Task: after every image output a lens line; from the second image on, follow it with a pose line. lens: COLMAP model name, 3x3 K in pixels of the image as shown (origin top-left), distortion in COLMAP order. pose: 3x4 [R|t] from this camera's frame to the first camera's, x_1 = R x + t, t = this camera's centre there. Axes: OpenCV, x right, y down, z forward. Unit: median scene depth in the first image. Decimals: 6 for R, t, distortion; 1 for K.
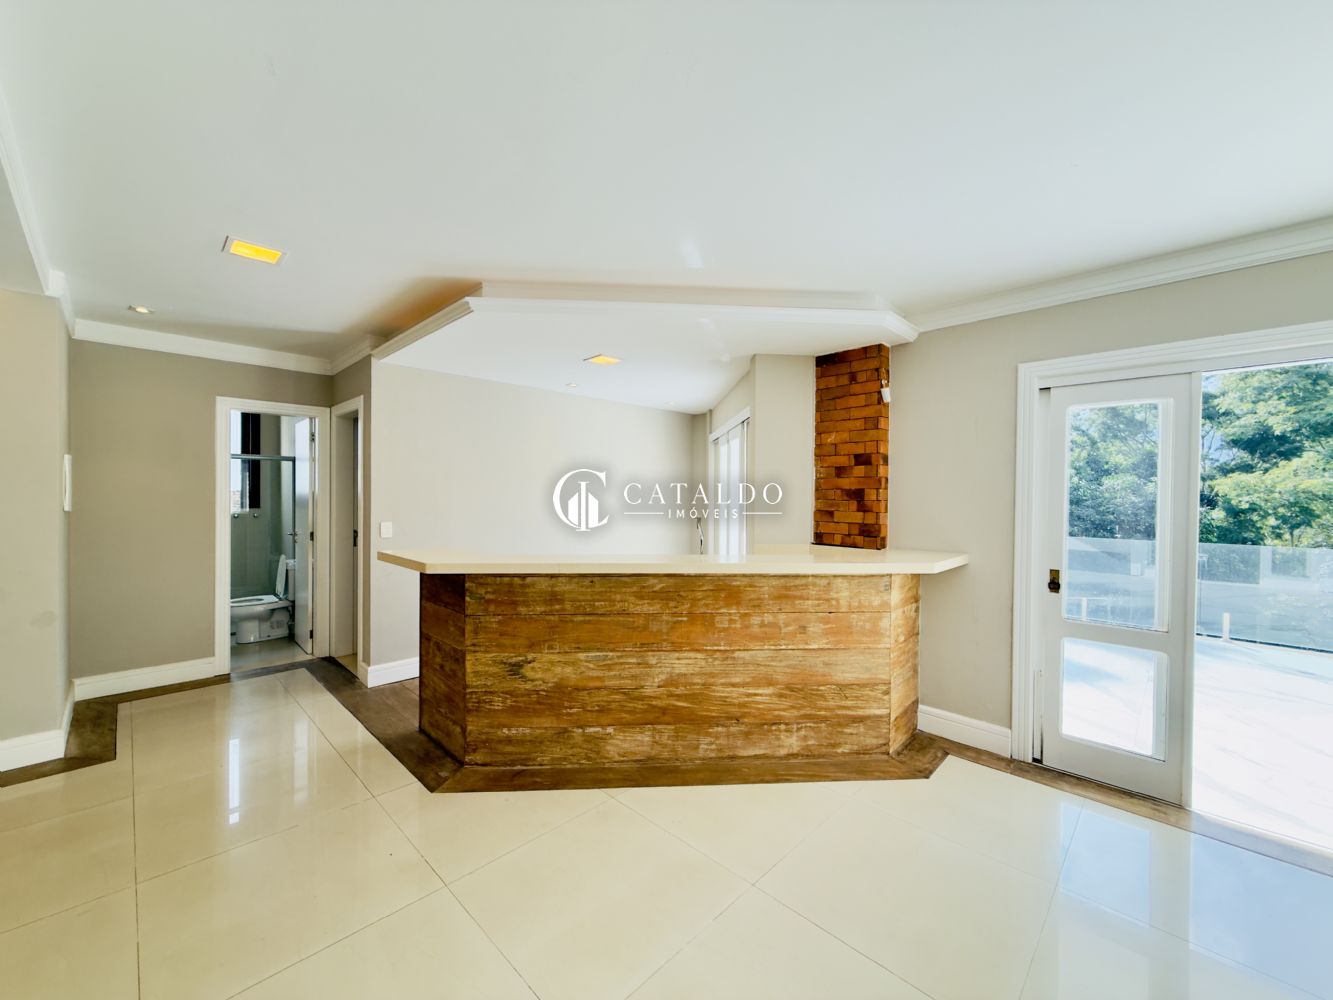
lens RADIAL K [[524.5, 0, 666.5], [0, 524.5, 500.0], [0, 0, 1]] dist [0.000437, 0.000070]
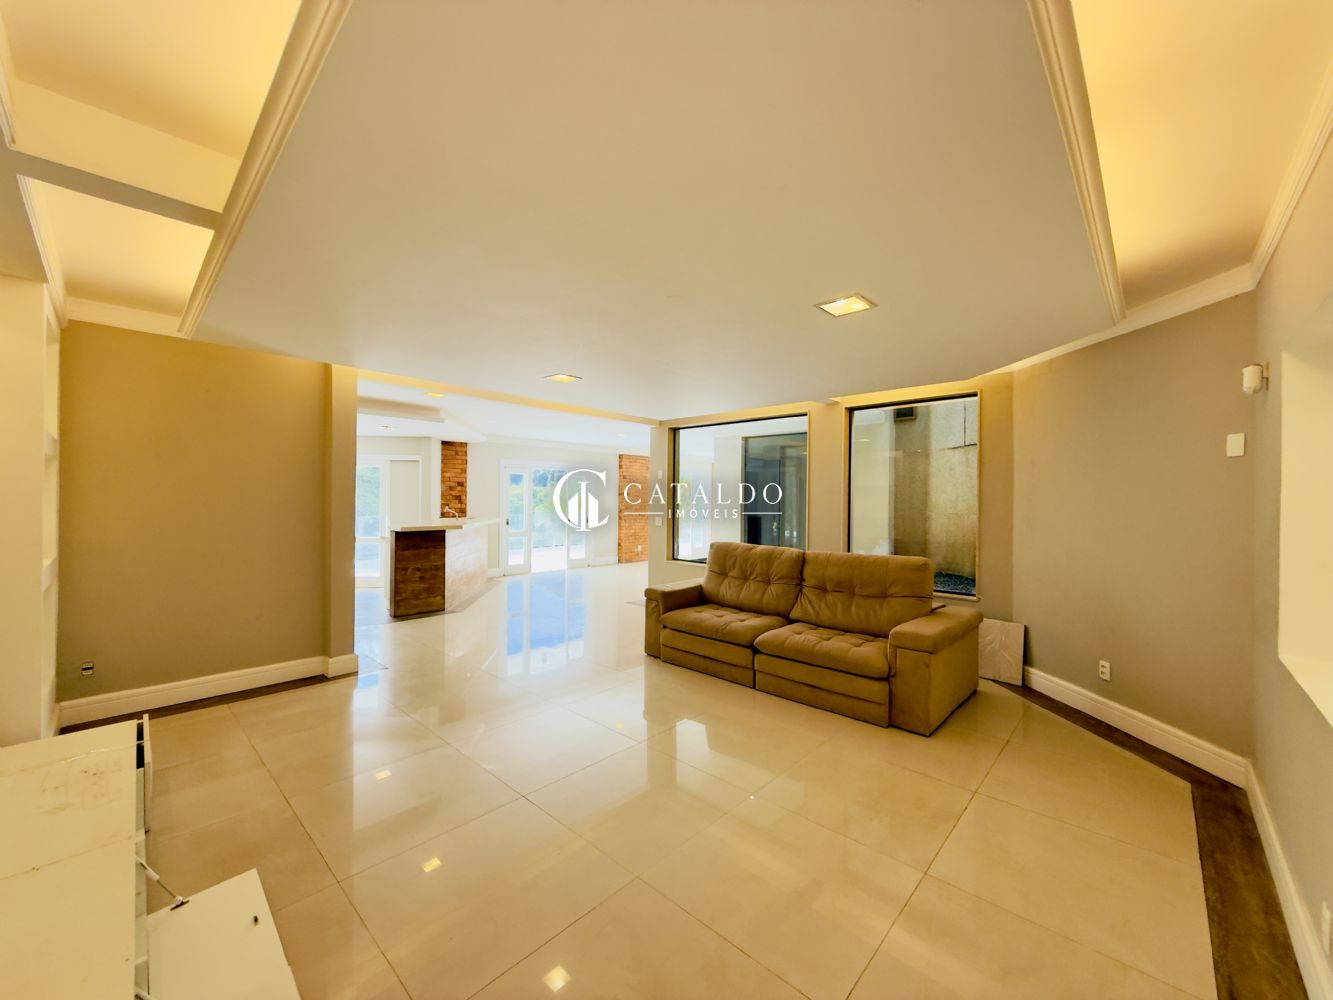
lens RADIAL K [[524.5, 0, 666.5], [0, 524.5, 500.0], [0, 0, 1]] dist [0.000437, 0.000070]
pose [[-0.011789, -0.001738, 0.999929, -2.218055], [0.005043, 0.999986, 0.001798, 0.004038], [-0.999918, 0.005064, -0.011780, -0.020036]]
